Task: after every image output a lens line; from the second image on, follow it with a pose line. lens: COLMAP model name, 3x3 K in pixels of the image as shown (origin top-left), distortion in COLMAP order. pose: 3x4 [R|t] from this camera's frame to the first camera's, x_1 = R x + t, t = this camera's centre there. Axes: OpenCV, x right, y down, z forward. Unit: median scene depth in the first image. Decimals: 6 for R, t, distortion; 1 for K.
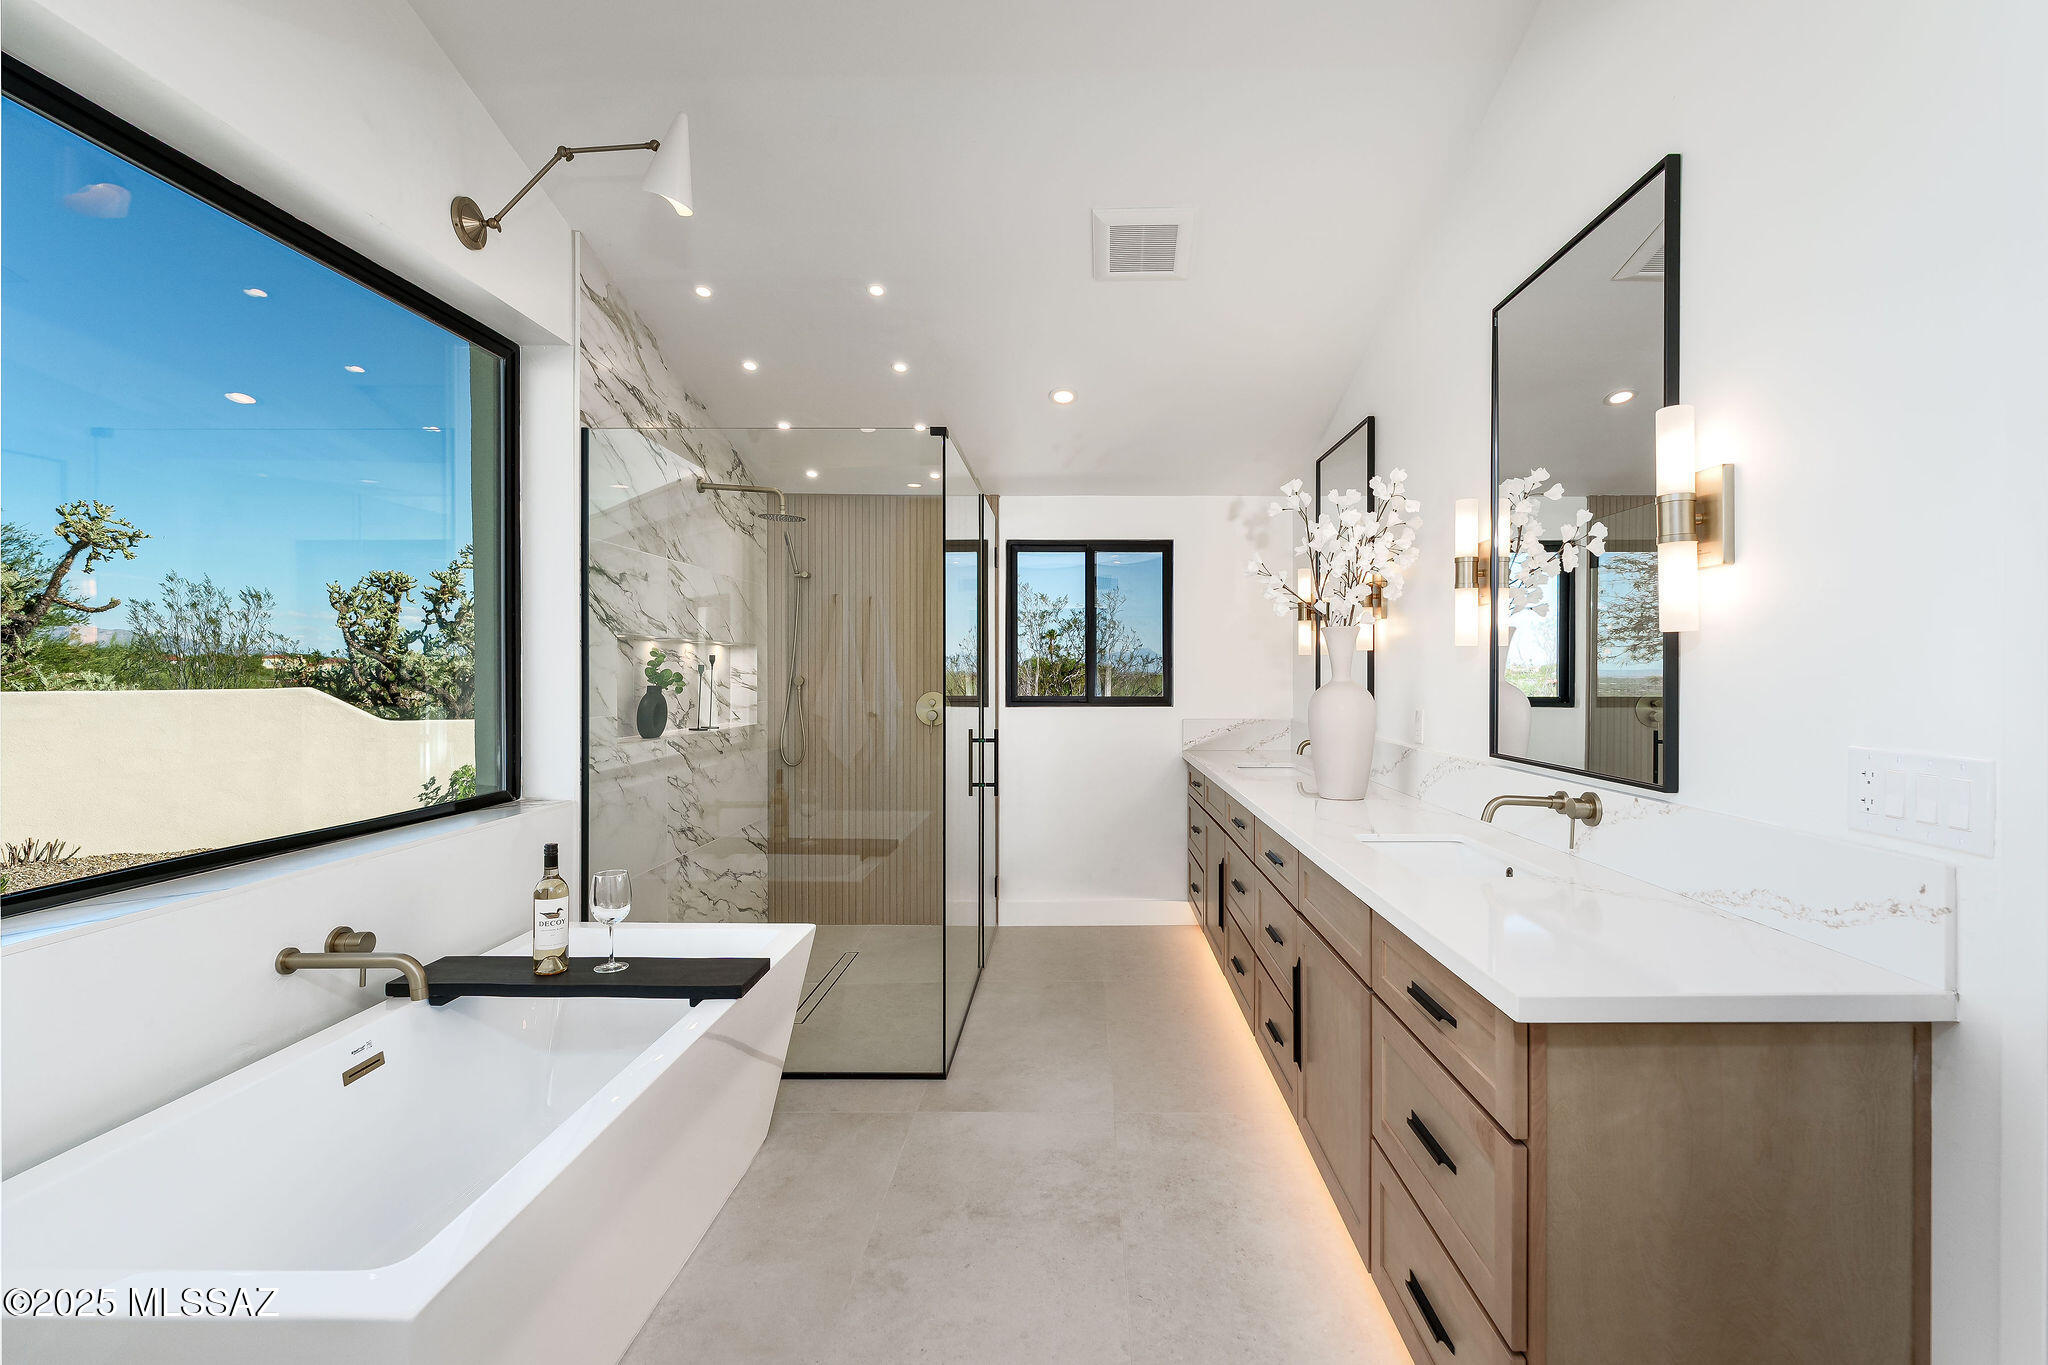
lens RADIAL K [[909.8, 0, 1060.7], [0, 909.8, 675.9], [0, 0, 1]] dist [-0.004361, -0.000278]
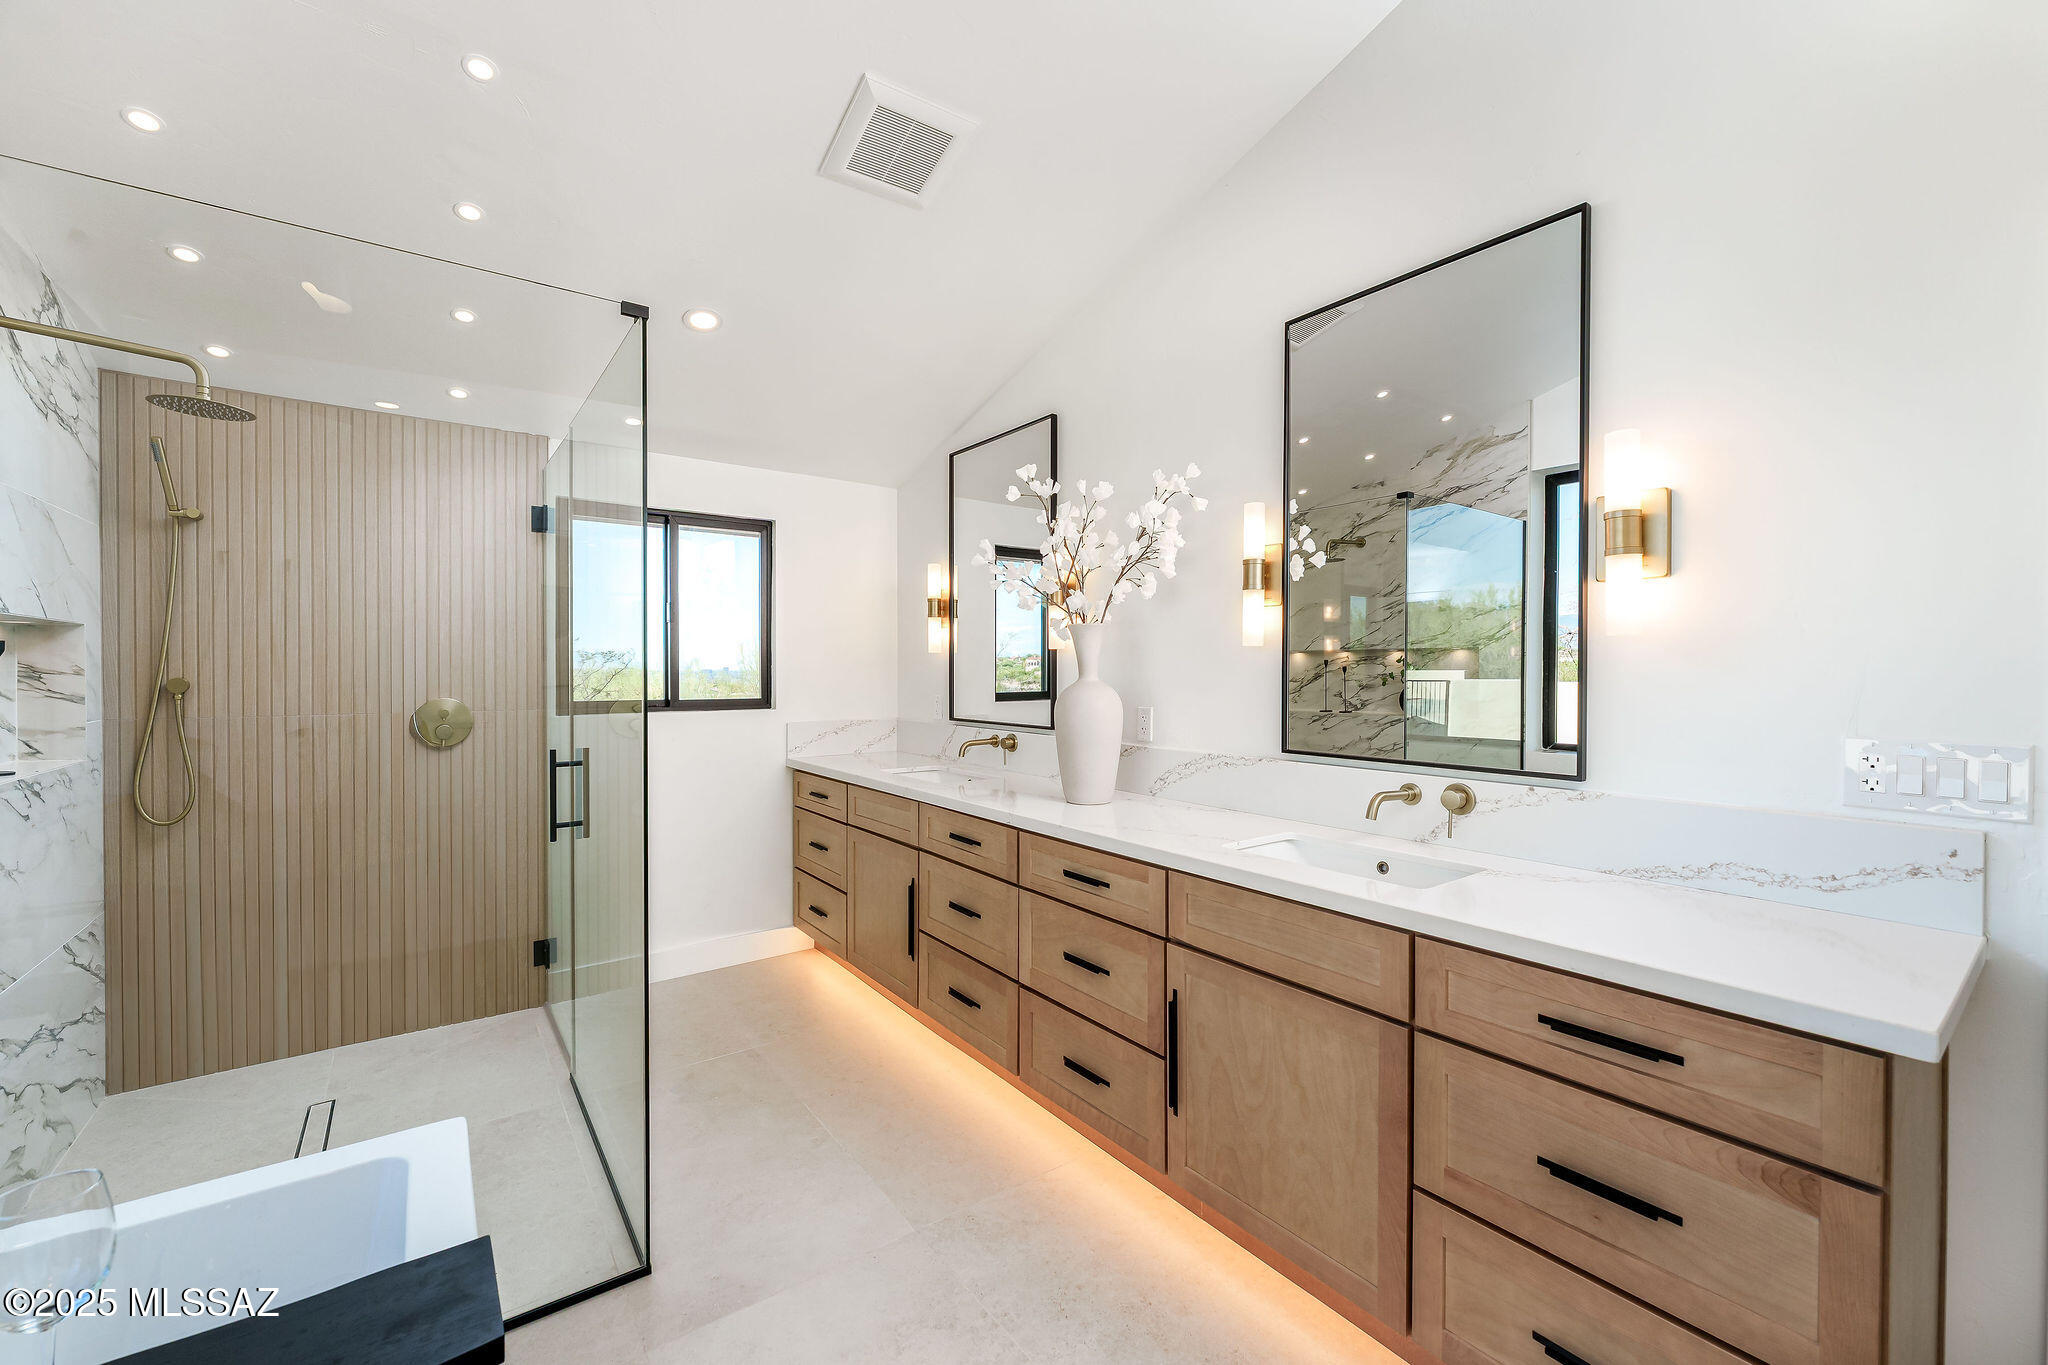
lens RADIAL K [[830.2, 0, 1024.0], [0, 830.2, 675.9], [0, 0, 1]] dist [-0.001271, -0.000748]
pose [[0.799517, -0.005598, 0.600618, -0.272376], [0.002981, 0.999981, 0.005352, -0.003824], [-0.600637, -0.002488, 0.799518, 0.340699]]
